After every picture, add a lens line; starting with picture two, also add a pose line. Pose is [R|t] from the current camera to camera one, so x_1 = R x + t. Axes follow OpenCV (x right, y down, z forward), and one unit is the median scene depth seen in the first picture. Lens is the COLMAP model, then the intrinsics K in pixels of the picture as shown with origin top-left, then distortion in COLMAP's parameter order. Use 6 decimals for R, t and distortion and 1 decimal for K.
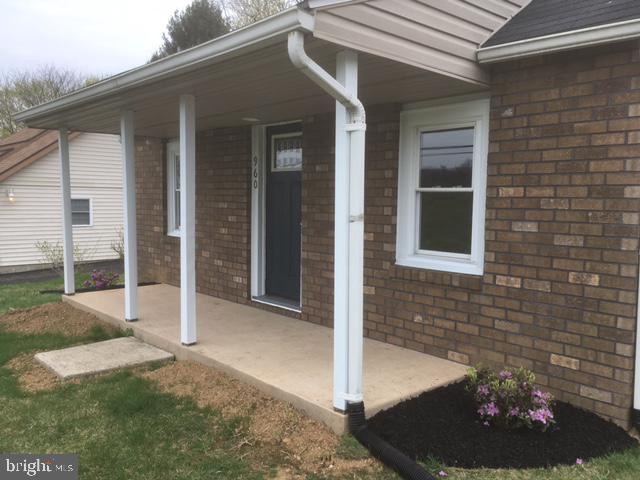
lens RADIAL K [[539.6, 0, 321.9], [0, 539.6, 239.7], [0, 0, 1]] dist [0.059924, -0.047999]
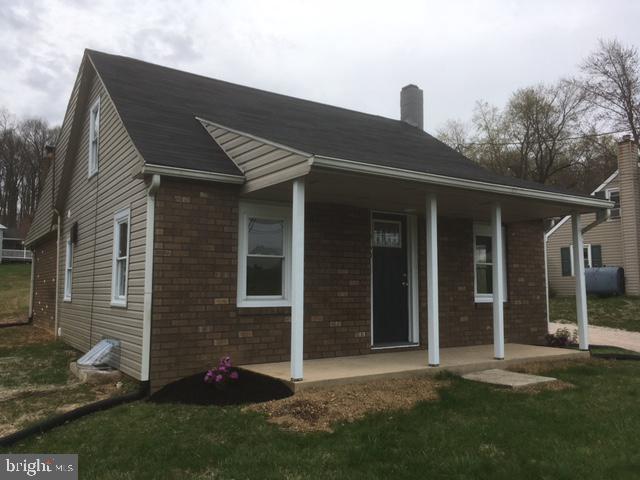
lens RADIAL K [[539.6, 0, 321.3], [0, 539.6, 238.2], [0, 0, 1]] dist [0.059924, -0.047999]
pose [[0.164253, 0.080106, 0.983160, -1.851715], [0.080973, 0.992238, -0.094373, -0.041654], [-0.983089, 0.095111, 0.156492, 1.209253]]
